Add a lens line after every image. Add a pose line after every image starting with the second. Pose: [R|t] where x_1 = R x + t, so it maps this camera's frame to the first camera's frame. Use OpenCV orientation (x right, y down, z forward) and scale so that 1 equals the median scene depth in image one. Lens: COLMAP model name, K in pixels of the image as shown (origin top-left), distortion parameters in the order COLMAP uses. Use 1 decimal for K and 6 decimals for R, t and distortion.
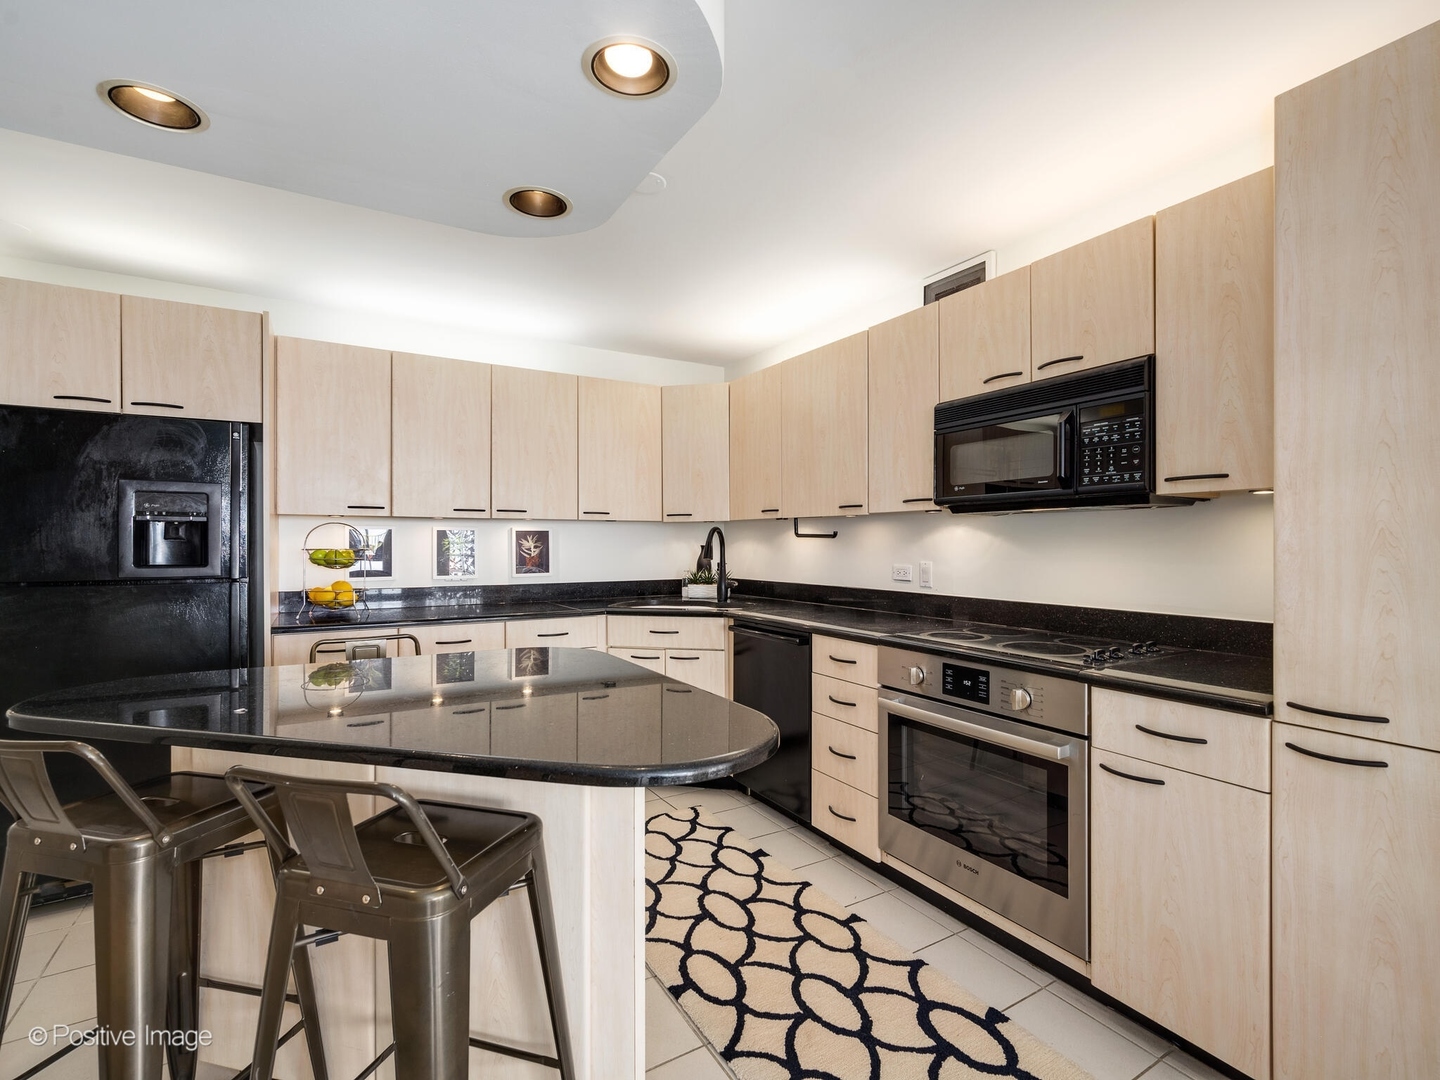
lens RADIAL K [[687.3, 0, 727.5], [0, 687.3, 539.7], [0, 0, 1]] dist [0.000504, -0.000045]
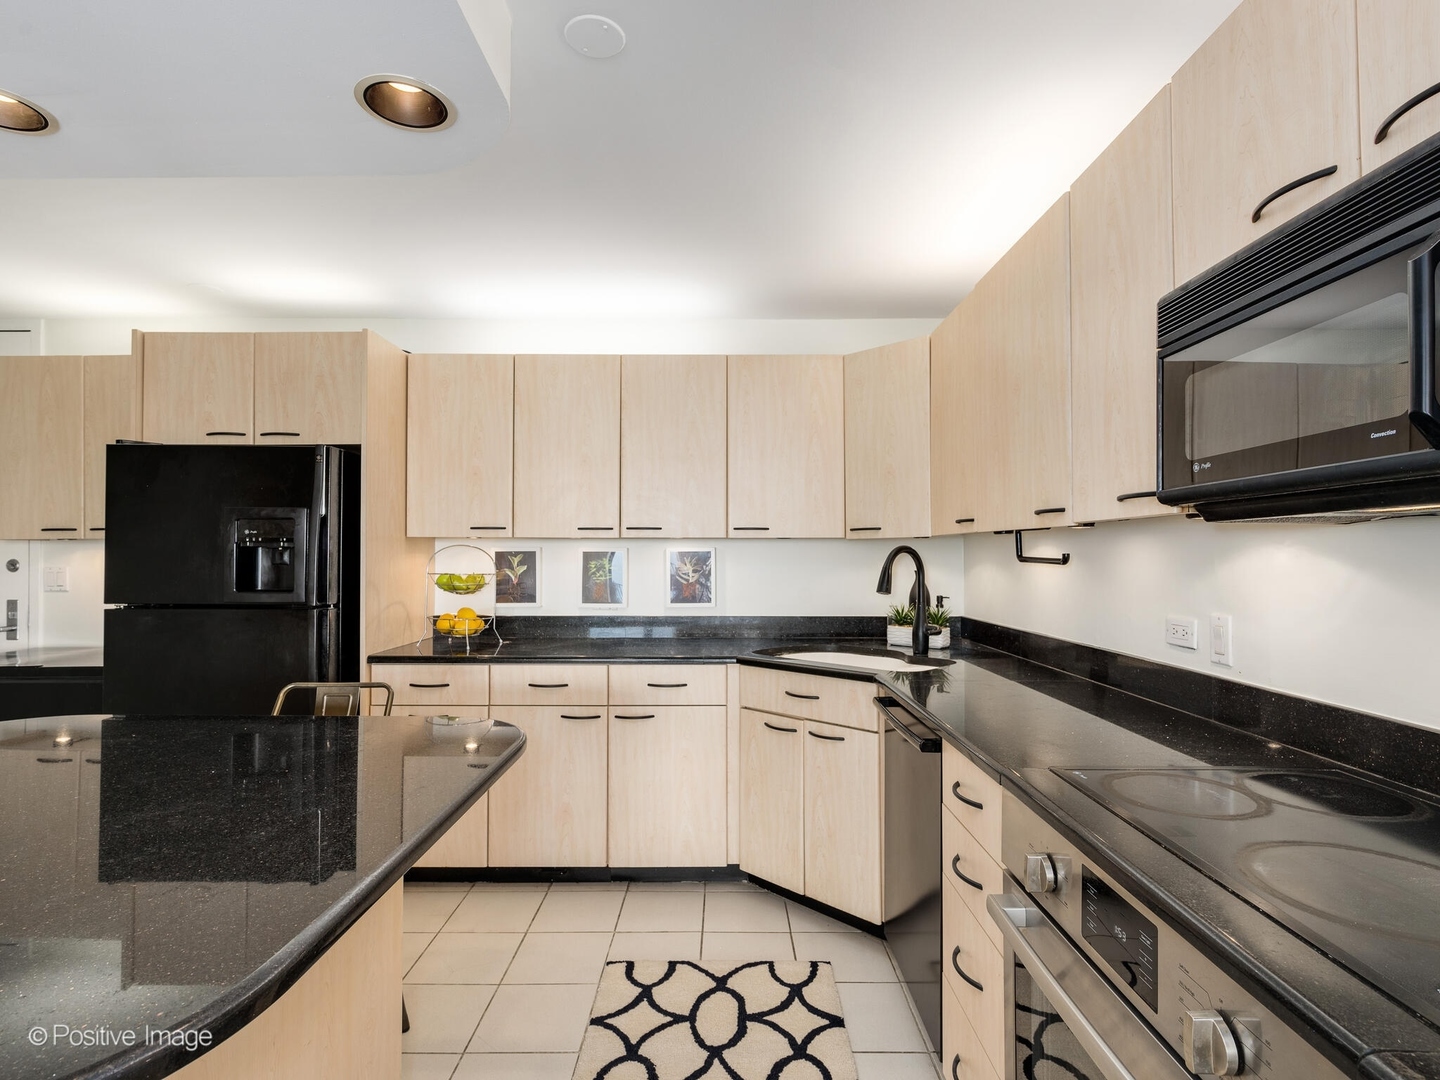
lens RADIAL K [[735.0, 0, 720.0], [0, 735.0, 540.0], [0, 0, 1]] dist [0.000598, -0.001094]
pose [[0.853359, -0.010112, -0.521226, 0.243882], [0.001195, 0.999847, -0.017441, -0.013585], [0.521323, 0.014261, 0.853241, 0.319297]]
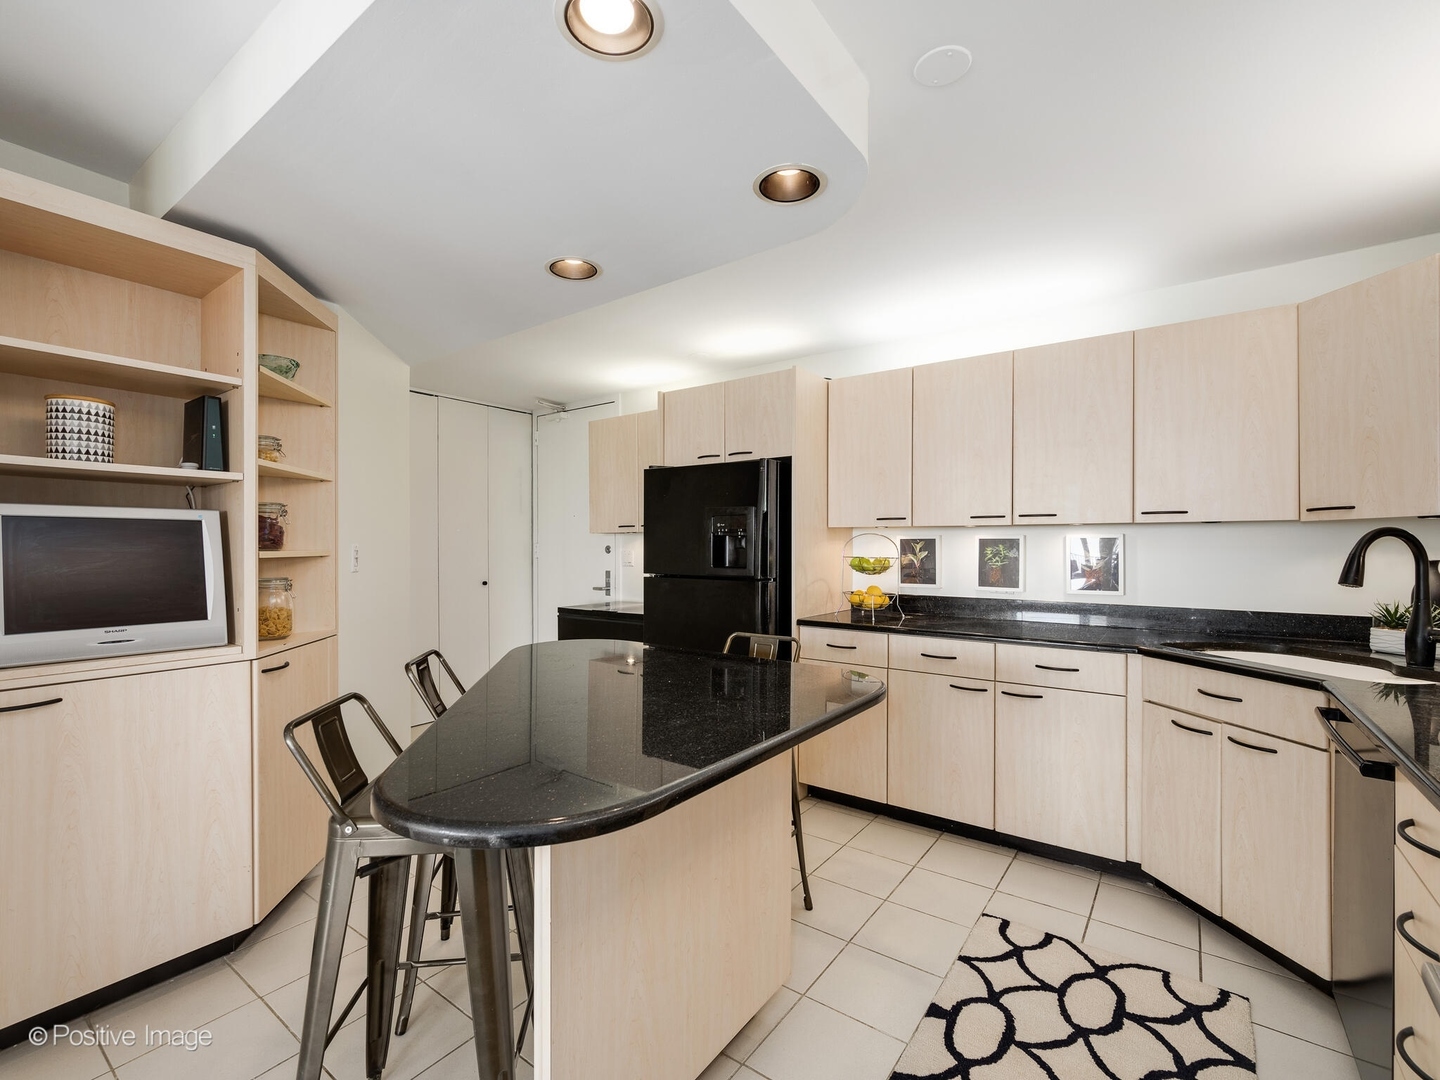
lens RADIAL K [[645.2, 0, 714.0], [0, 645.2, 544.0], [0, 0, 1]] dist [0.000132, -0.000145]
pose [[0.377159, -0.003033, -0.926143, 0.298850], [0.000223, 0.999995, -0.003184, -0.004477], [0.926148, 0.000994, 0.377158, 0.355756]]
